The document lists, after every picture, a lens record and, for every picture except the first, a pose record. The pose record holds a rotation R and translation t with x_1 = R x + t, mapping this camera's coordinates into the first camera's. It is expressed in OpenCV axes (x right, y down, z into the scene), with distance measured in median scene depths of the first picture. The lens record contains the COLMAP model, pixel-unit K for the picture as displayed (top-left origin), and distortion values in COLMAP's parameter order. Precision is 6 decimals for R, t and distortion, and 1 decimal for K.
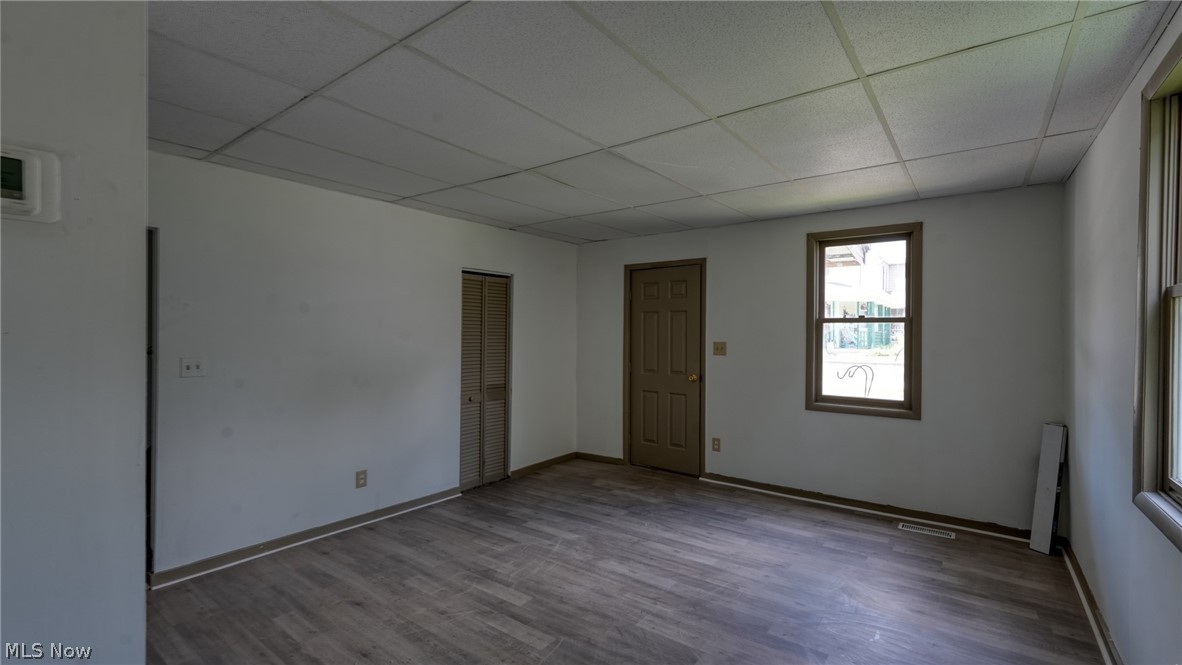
lens RADIAL K [[519.5, 0, 588.1], [0, 519.5, 333.1], [0, 0, 1]] dist [-0.023023, 0.009606]
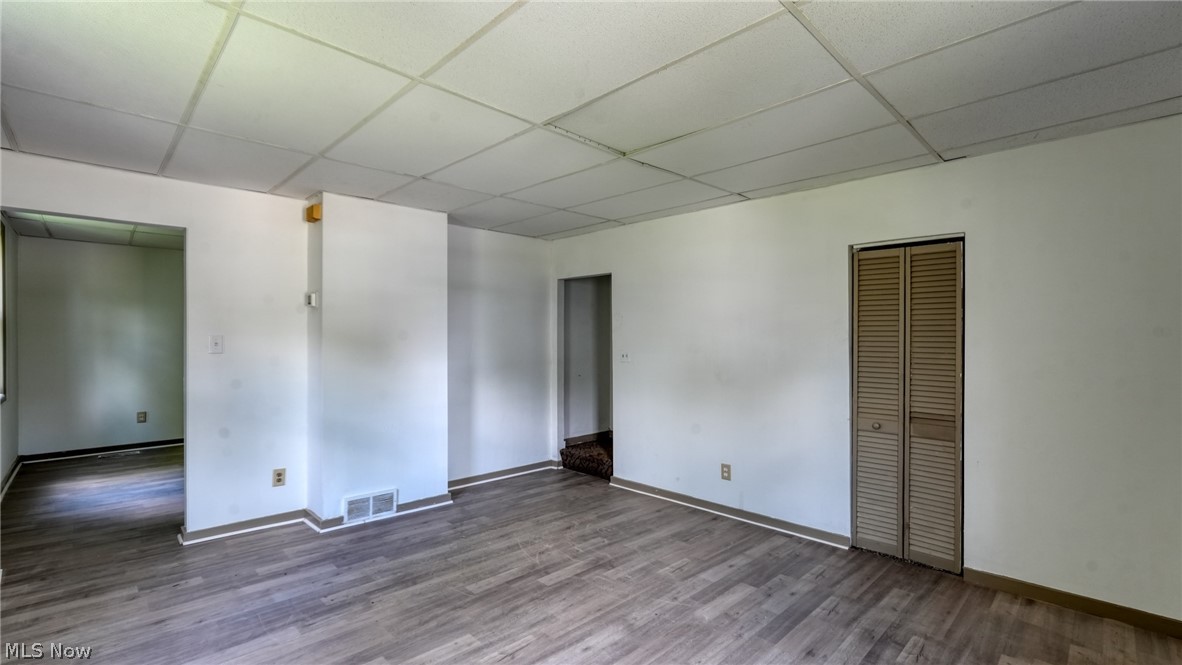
lens RADIAL K [[519.5, 0, 588.1], [0, 519.5, 333.1], [0, 0, 1]] dist [-0.023023, 0.009606]
pose [[-0.140472, -0.009749, -0.990037, 0.723698], [-0.001999, 0.999952, -0.009563, 0.009864], [0.990083, 0.000636, -0.140485, 0.964134]]
